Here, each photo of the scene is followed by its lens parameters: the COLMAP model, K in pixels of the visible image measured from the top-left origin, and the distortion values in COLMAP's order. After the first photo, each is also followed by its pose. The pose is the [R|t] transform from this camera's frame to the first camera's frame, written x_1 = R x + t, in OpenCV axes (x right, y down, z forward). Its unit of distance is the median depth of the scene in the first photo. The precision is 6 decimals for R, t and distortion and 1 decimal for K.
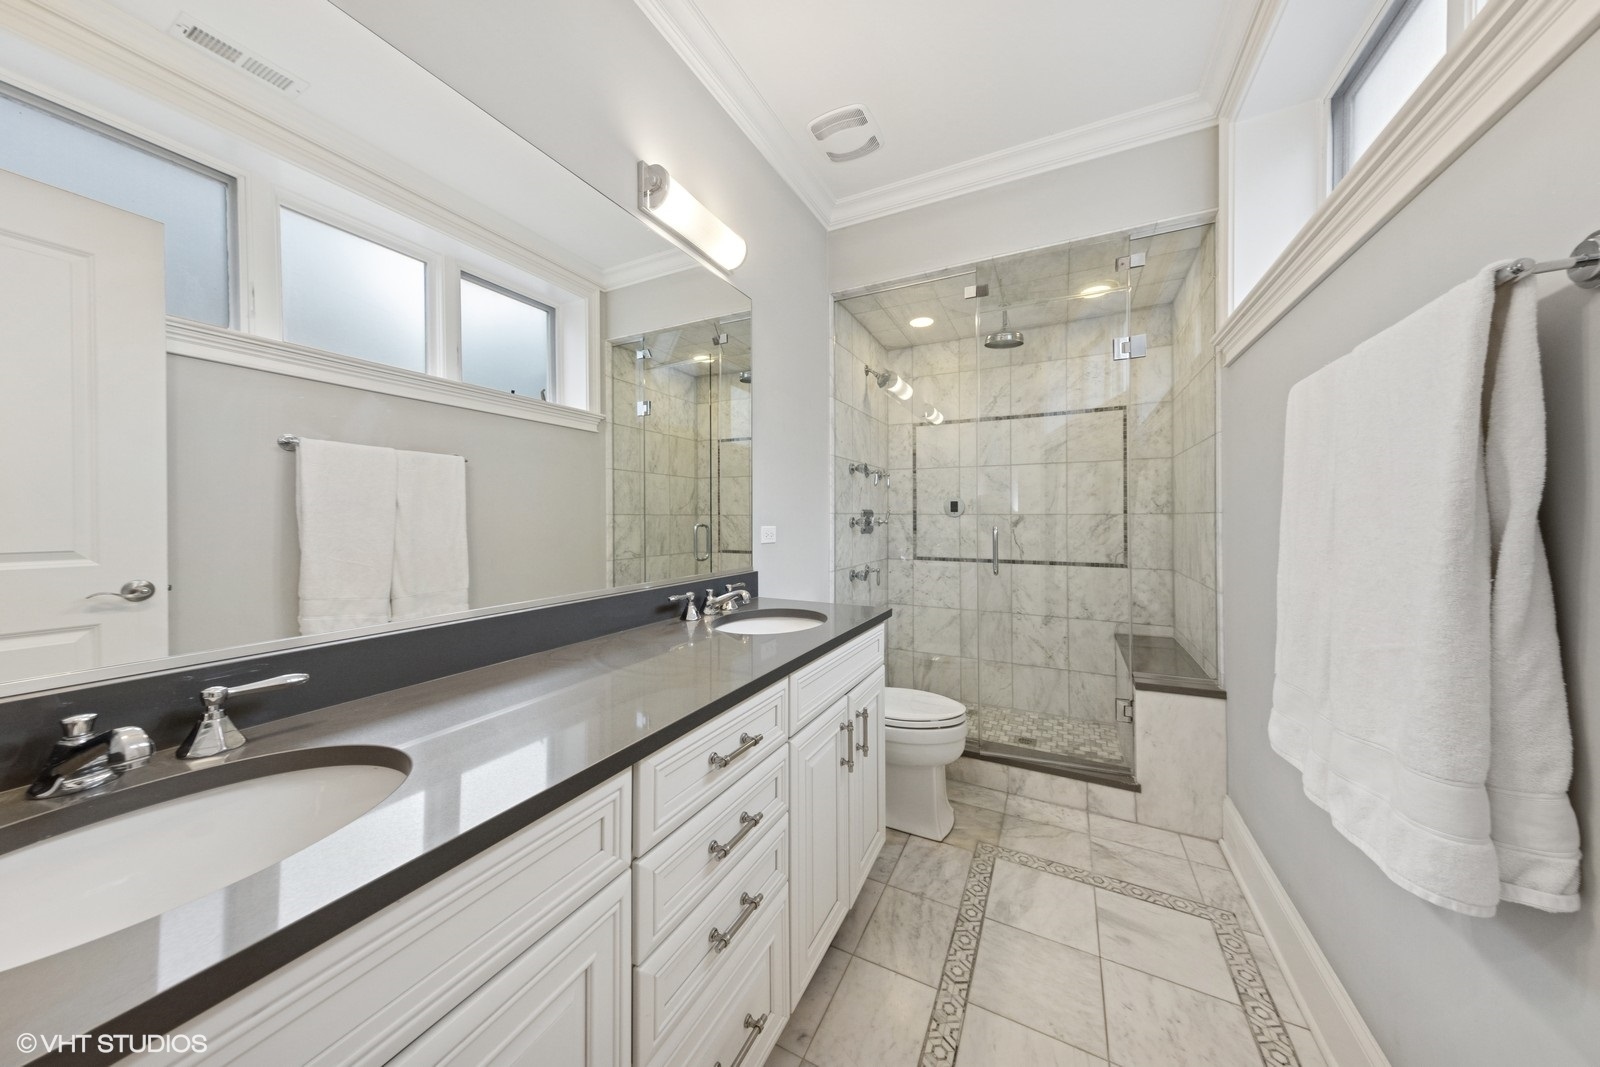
lens RADIAL K [[507.0, 0, 807.1], [0, 507.0, 521.7], [0, 0, 1]] dist [0.001667, -0.000034]
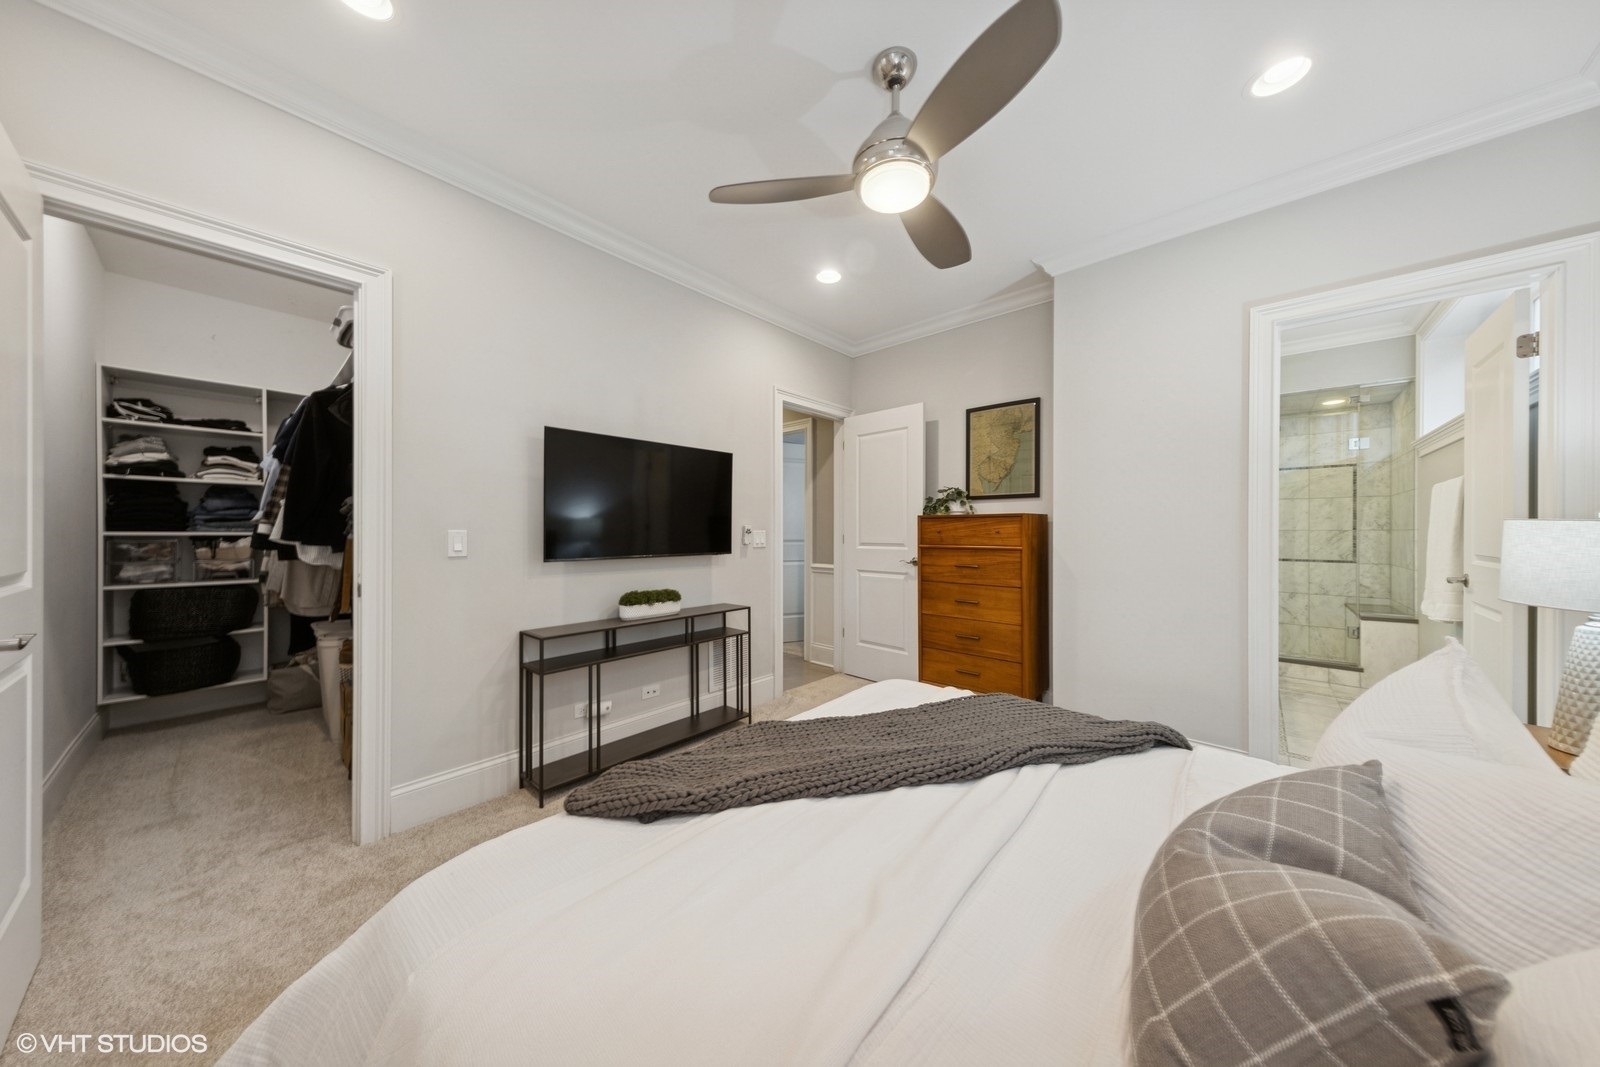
lens RADIAL K [[507.0, 0, 792.7], [0, 507.0, 539.3], [0, 0, 1]] dist [0.001667, -0.000034]
pose [[0.963934, 0.003371, -0.266120, -0.696298], [-0.001643, 0.999976, 0.006719, 0.006299], [0.266136, -0.006039, 0.963916, -1.084121]]
